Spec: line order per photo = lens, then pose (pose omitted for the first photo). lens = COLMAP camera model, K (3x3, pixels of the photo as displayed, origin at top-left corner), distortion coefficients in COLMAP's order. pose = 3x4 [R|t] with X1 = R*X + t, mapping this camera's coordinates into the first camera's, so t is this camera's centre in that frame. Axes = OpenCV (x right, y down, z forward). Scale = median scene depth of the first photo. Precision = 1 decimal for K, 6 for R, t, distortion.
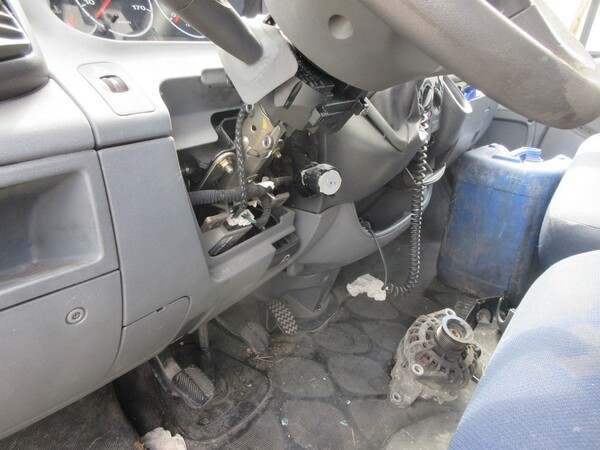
lens RADIAL K [[452.6, 0, 306.6], [0, 452.6, 226.0], [0, 0, 1]] dist [0.005393, -0.000354]
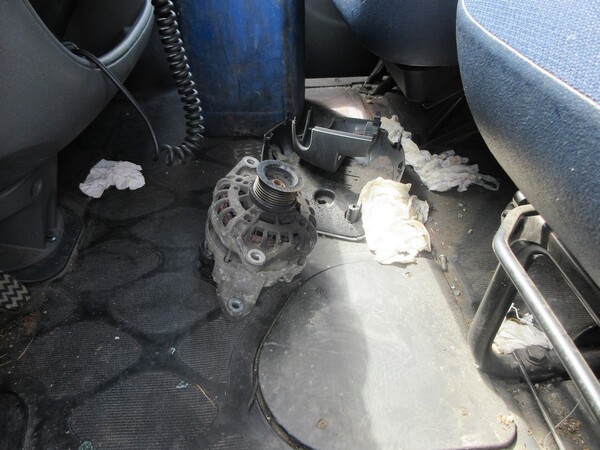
lens RADIAL K [[452.3, 0, 308.2], [0, 452.3, 224.6], [0, 0, 1]] dist [0.015712, -0.001333]
pose [[0.768604, -0.429628, 0.473991, 0.013829], [0.282918, 0.892815, 0.350485, 0.063291], [-0.573764, -0.135284, 0.807771, 0.398417]]
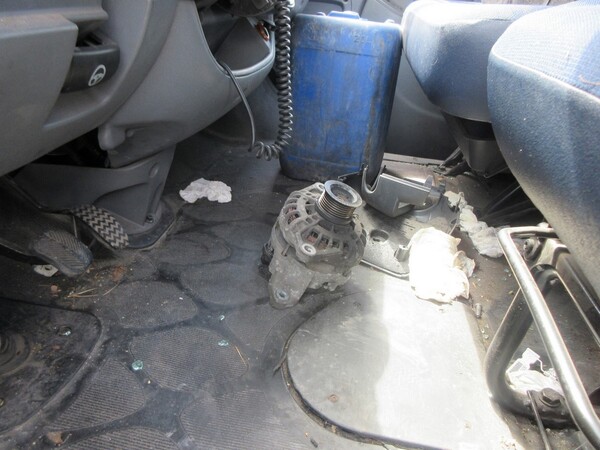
lens RADIAL K [[452.3, 0, 308.2], [0, 452.3, 224.6], [0, 0, 1]] dist [0.015712, -0.001333]
pose [[0.897884, -0.167848, 0.406977, -0.055195], [0.124380, 0.983520, 0.131221, 0.158481], [-0.422295, -0.067201, 0.903964, 0.279551]]
